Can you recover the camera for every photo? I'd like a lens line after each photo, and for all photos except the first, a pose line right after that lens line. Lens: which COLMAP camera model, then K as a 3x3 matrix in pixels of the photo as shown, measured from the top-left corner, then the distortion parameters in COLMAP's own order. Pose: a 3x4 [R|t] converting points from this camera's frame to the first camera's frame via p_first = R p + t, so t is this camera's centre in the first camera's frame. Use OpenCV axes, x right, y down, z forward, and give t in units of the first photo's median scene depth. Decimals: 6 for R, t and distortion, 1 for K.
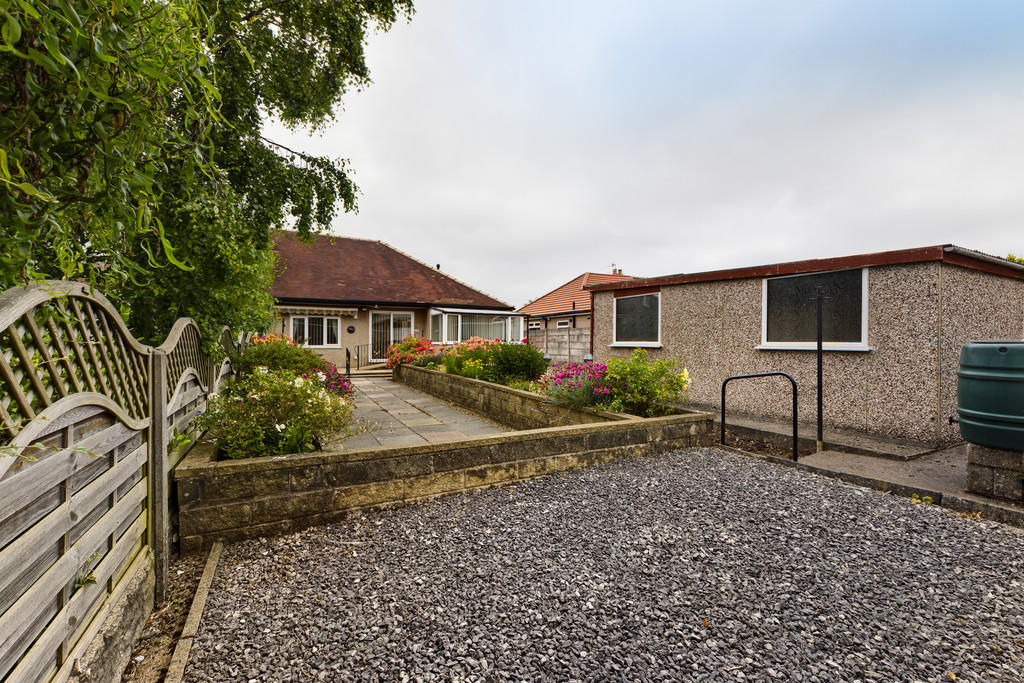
lens RADIAL K [[438.5, 0, 512.2], [0, 438.5, 344.1], [0, 0, 1]] dist [0.001823, -0.000533]
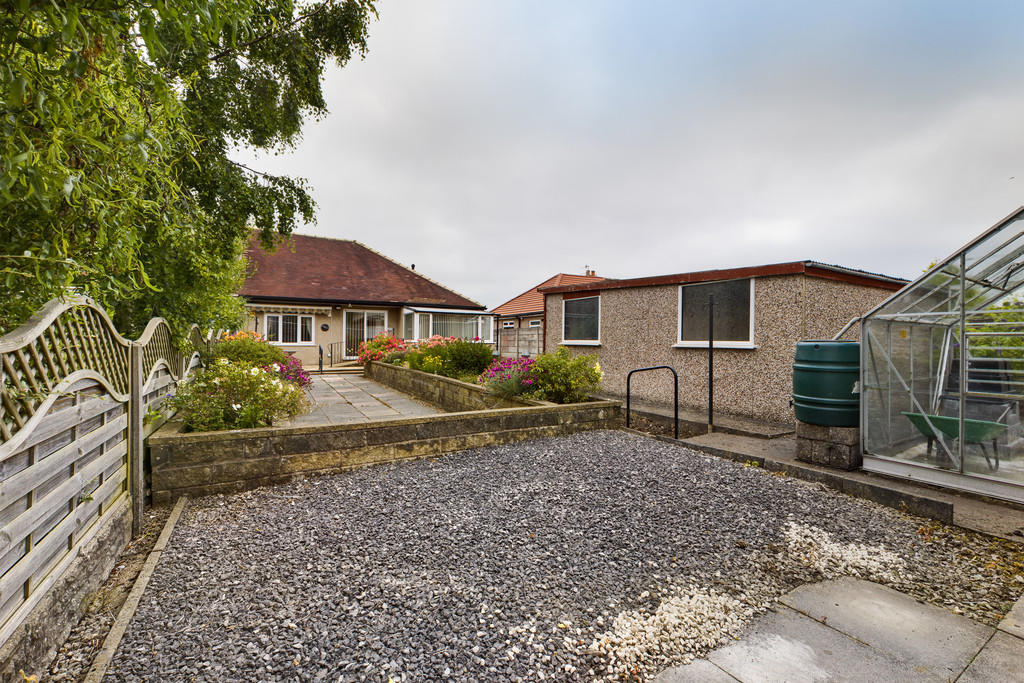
lens RADIAL K [[437.7, 0, 512.0], [0, 437.7, 341.5], [0, 0, 1]] dist [-0.001213, 0.000496]
pose [[0.999265, 0.005076, 0.038004, 0.166941], [-0.004946, 0.999982, -0.003527, 0.005444], [-0.038022, 0.003336, 0.999271, -0.219246]]
